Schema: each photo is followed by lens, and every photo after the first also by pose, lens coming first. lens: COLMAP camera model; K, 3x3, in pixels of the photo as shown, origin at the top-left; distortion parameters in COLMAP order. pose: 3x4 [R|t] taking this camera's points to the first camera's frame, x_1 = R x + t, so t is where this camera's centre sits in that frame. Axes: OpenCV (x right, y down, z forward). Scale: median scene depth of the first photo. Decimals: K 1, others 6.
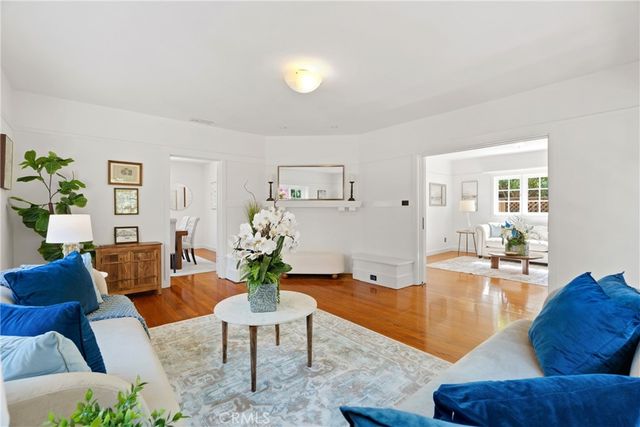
lens RADIAL K [[293.0, 0, 316.1], [0, 293.0, 213.1], [0, 0, 1]] dist [0.001056, 0.000217]
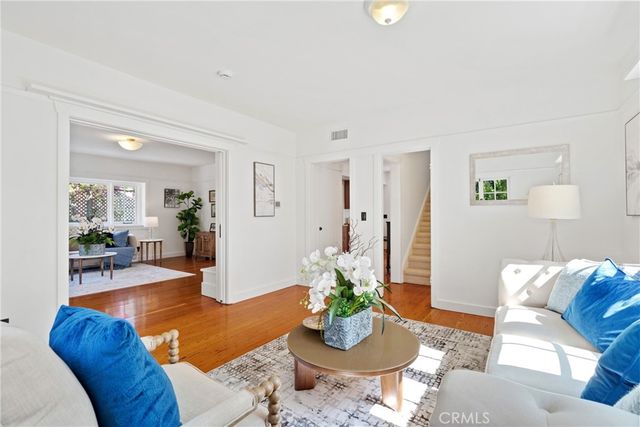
lens RADIAL K [[293.0, 0, 319.7], [0, 293.0, 211.3], [0, 0, 1]] dist [0.001056, 0.000217]
pose [[0.244140, -0.001806, -0.969738, 1.443988], [-0.004392, 0.999986, -0.002968, -0.029411], [0.969730, 0.004983, 0.244129, 1.214760]]
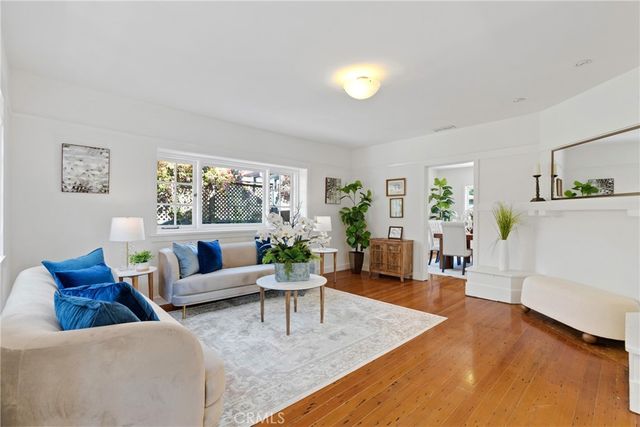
lens RADIAL K [[293.0, 0, 315.6], [0, 293.0, 212.0], [0, 0, 1]] dist [0.001056, 0.000217]
pose [[0.051645, -0.001228, -0.998665, 0.696546], [-0.009245, 0.999956, -0.001708, -0.014638], [0.998623, 0.009321, 0.051632, 0.561977]]
